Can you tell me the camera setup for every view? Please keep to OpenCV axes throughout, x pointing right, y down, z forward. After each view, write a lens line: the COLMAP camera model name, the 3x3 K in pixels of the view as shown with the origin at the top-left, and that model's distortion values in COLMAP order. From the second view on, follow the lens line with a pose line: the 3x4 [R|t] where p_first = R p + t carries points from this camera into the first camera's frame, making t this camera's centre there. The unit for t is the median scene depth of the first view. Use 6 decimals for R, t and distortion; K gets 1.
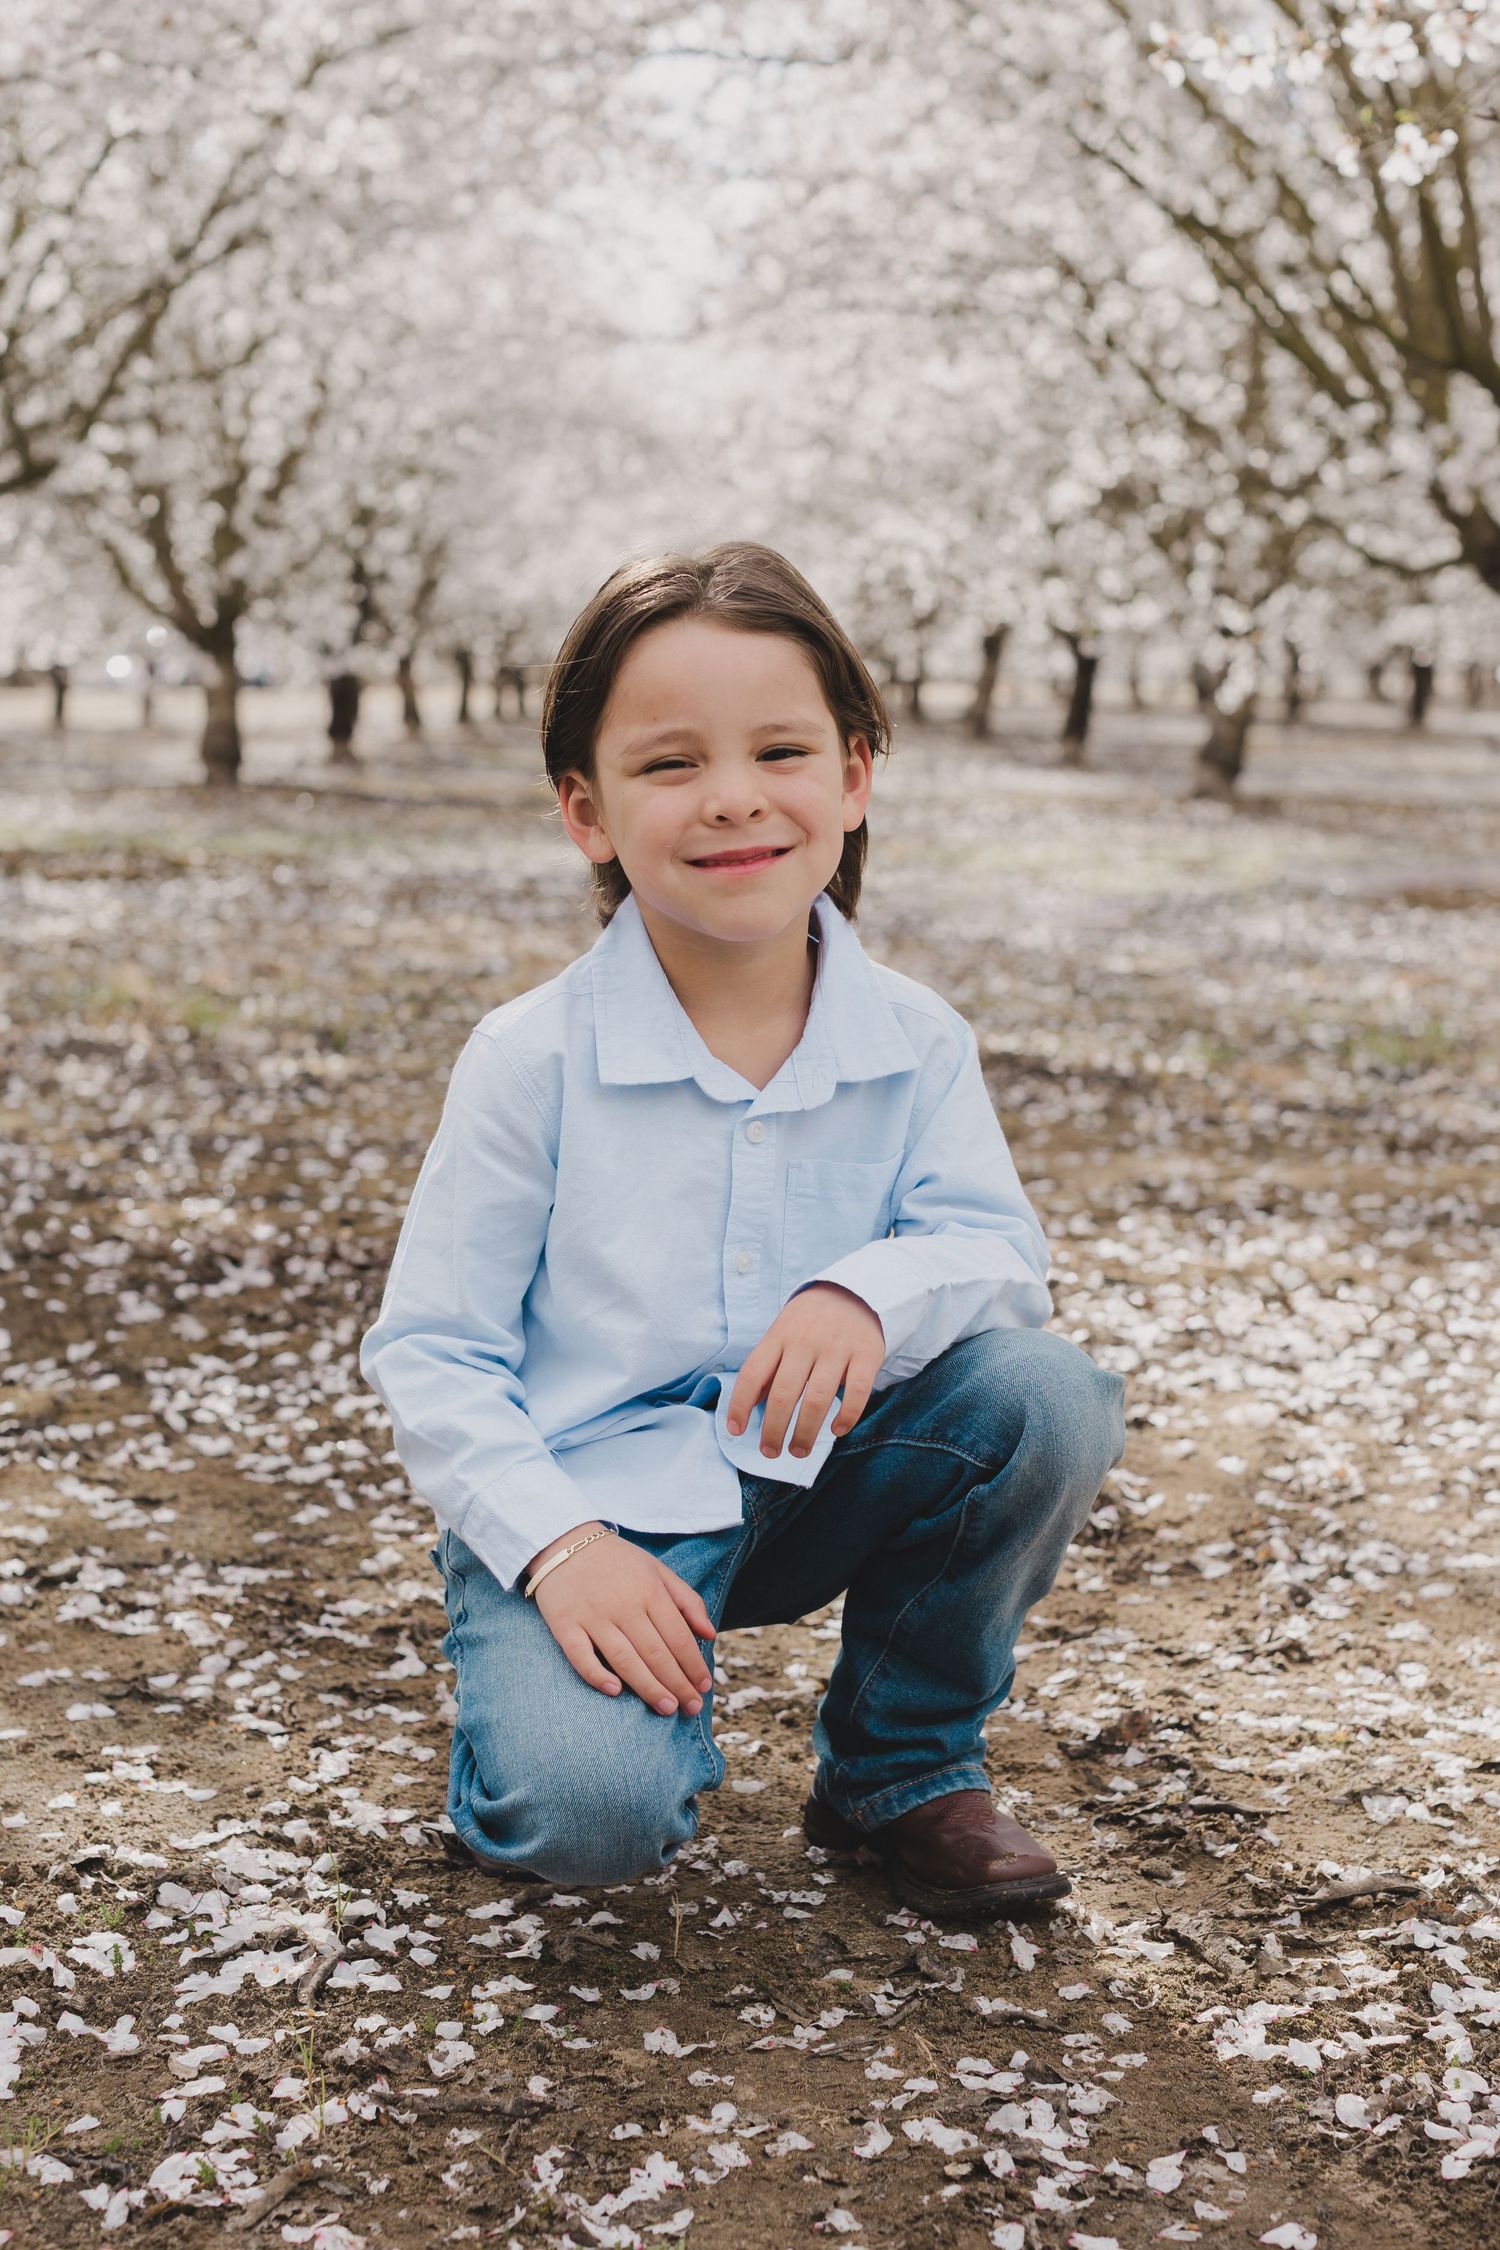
lens RADIAL K [[3297.1, 0, 762.0], [0, 3297.1, 1064.0], [0, 0, 1]] dist [0.009731, -0.013371]
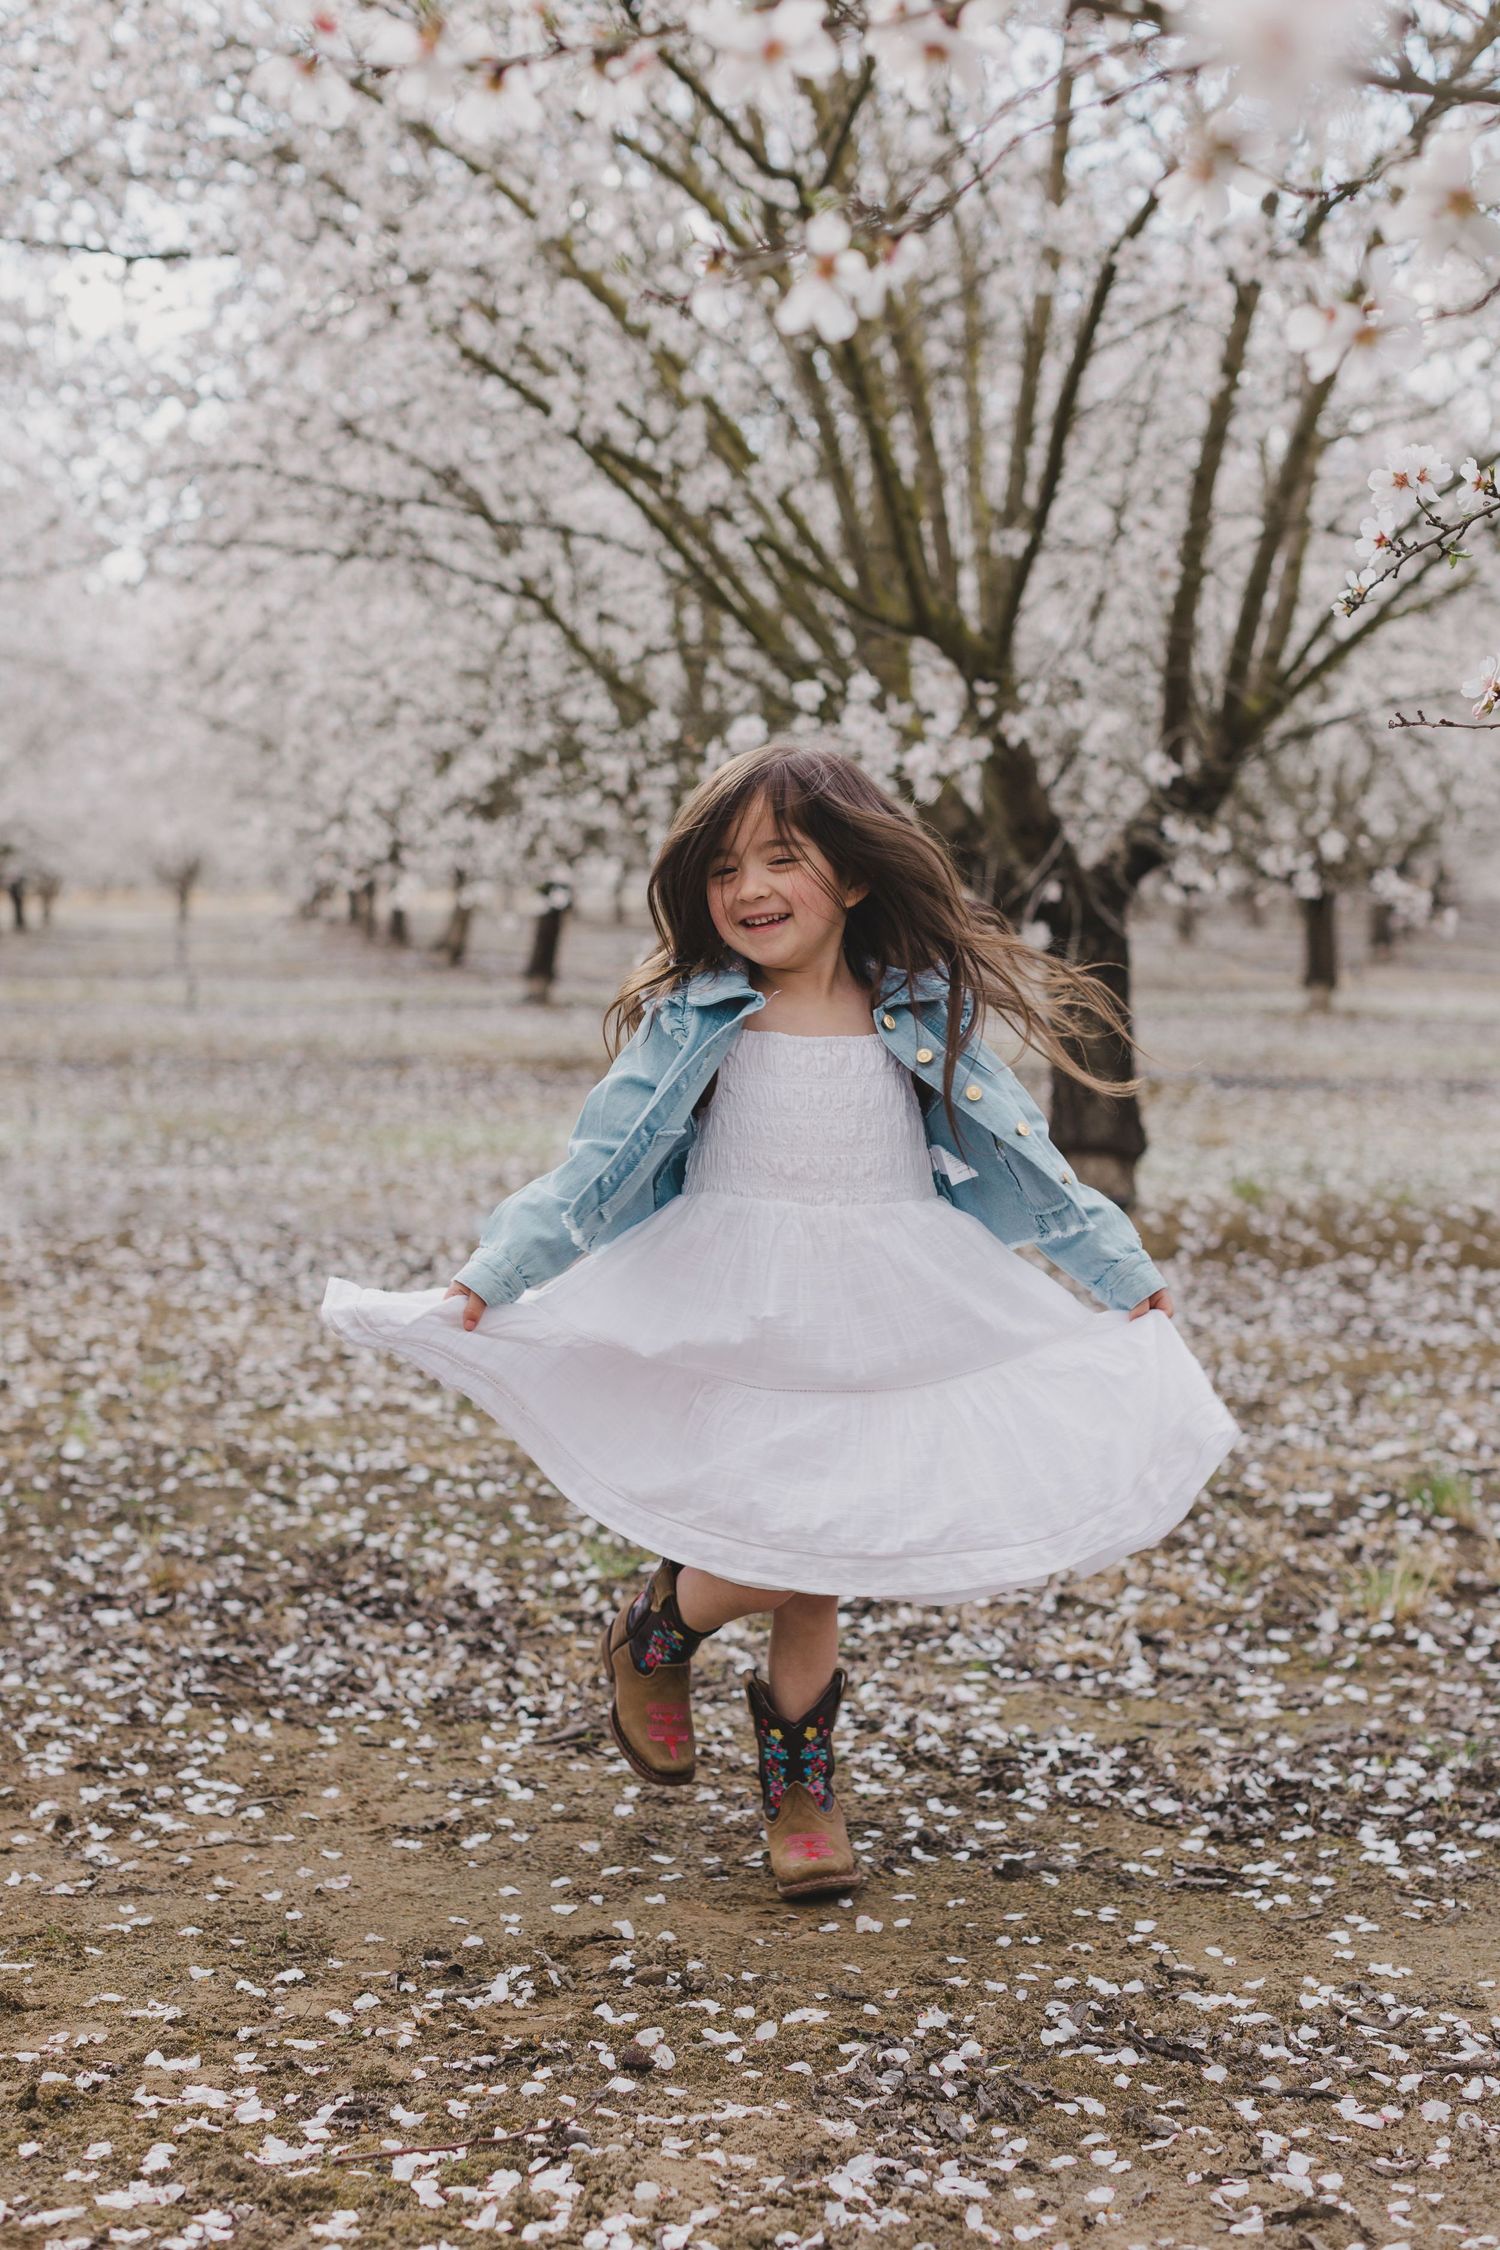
lens RADIAL K [[3133.0, 0, 811.9], [0, 3133.0, 1126.3], [0, 0, 1]] dist [0.052908, 0.018623]
pose [[0.985086, -0.005455, 0.171975, 0.038721], [0.012485, 0.999129, -0.039822, -0.046464], [-0.171608, 0.041376, 0.984296, 0.189338]]
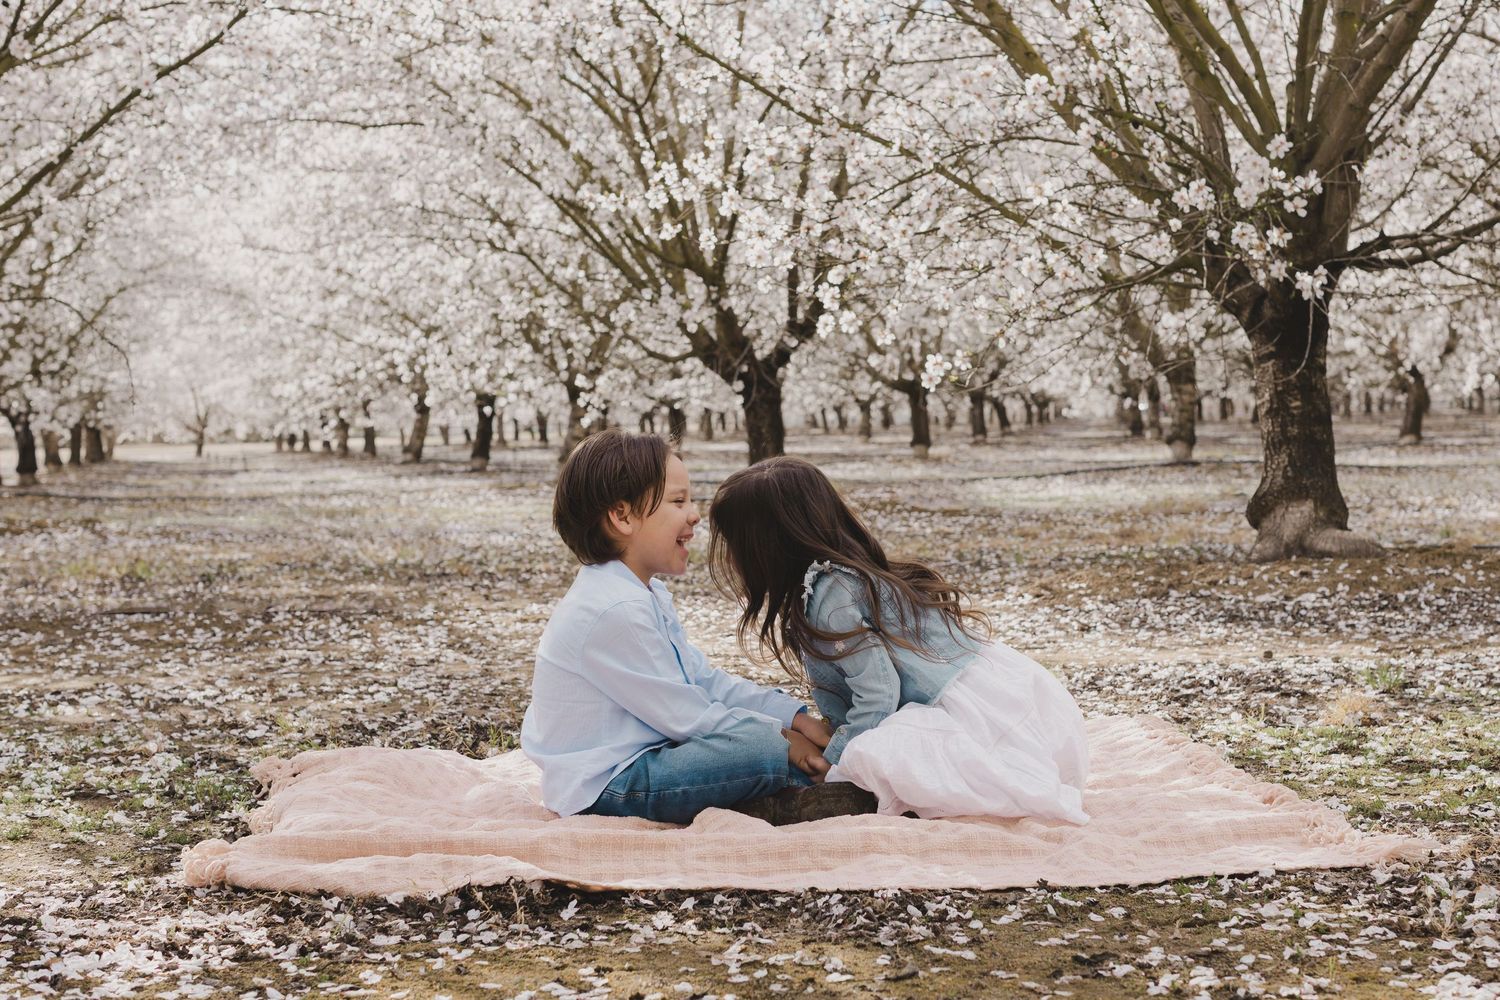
lens RADIAL K [[2198.1, 0, 750.0], [0, 2198.1, 500.0], [0, 0, 1]] dist [0.009731, -0.013371]
pose [[0.973432, -0.033417, 0.226524, -0.085831], [0.052619, 0.995464, -0.079265, 0.062594], [-0.222847, 0.089079, 0.970775, -0.418875]]
